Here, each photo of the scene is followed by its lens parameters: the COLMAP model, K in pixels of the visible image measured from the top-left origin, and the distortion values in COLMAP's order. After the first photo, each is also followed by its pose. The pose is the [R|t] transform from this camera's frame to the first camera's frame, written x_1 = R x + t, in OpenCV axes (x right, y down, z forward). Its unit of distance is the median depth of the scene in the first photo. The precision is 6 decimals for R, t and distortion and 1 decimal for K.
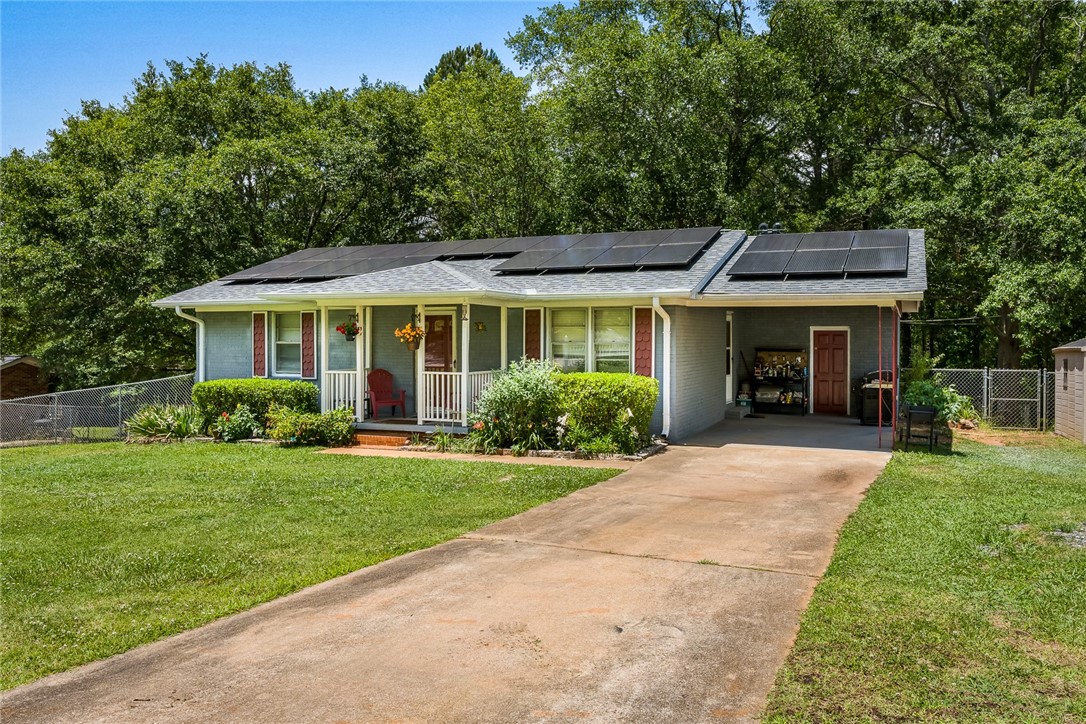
lens RADIAL K [[916.5, 0, 579.2], [0, 916.5, 354.6], [0, 0, 1]] dist [0.023502, 0.001550]
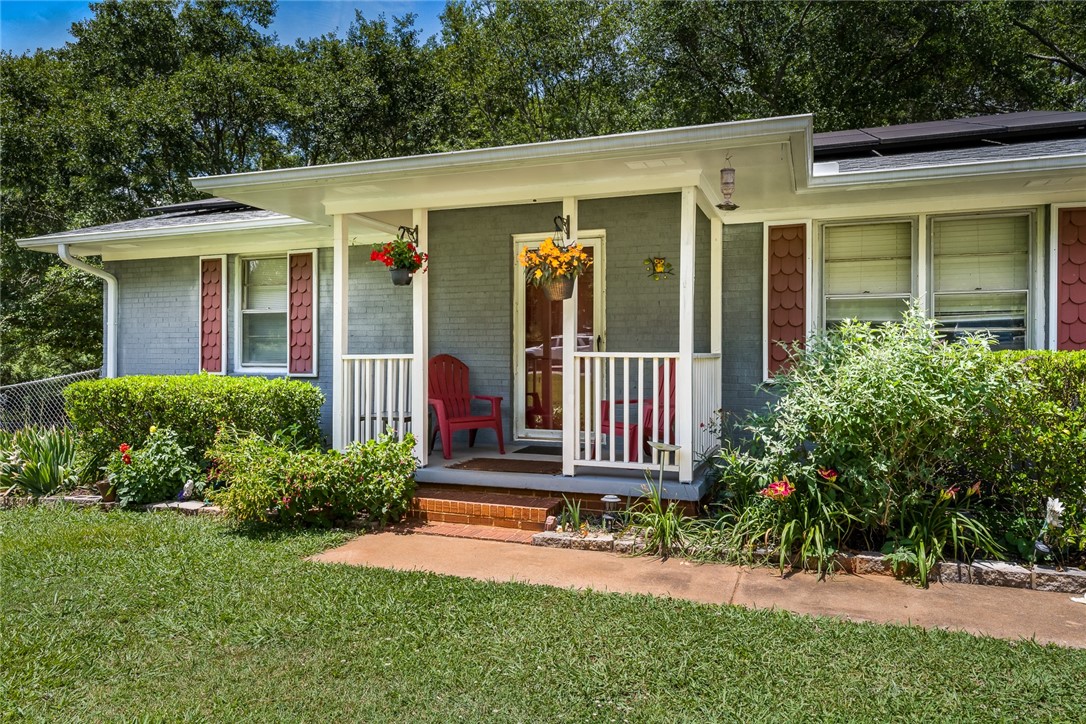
lens RADIAL K [[760.7, 0, 537.7], [0, 760.7, 358.6], [0, 0, 1]] dist [0.007860, -0.003563]
pose [[0.999494, 0.001380, 0.031767, -0.189571], [-0.000791, 0.999827, -0.018561, 0.027033], [-0.031787, 0.018527, 0.999323, 0.610905]]
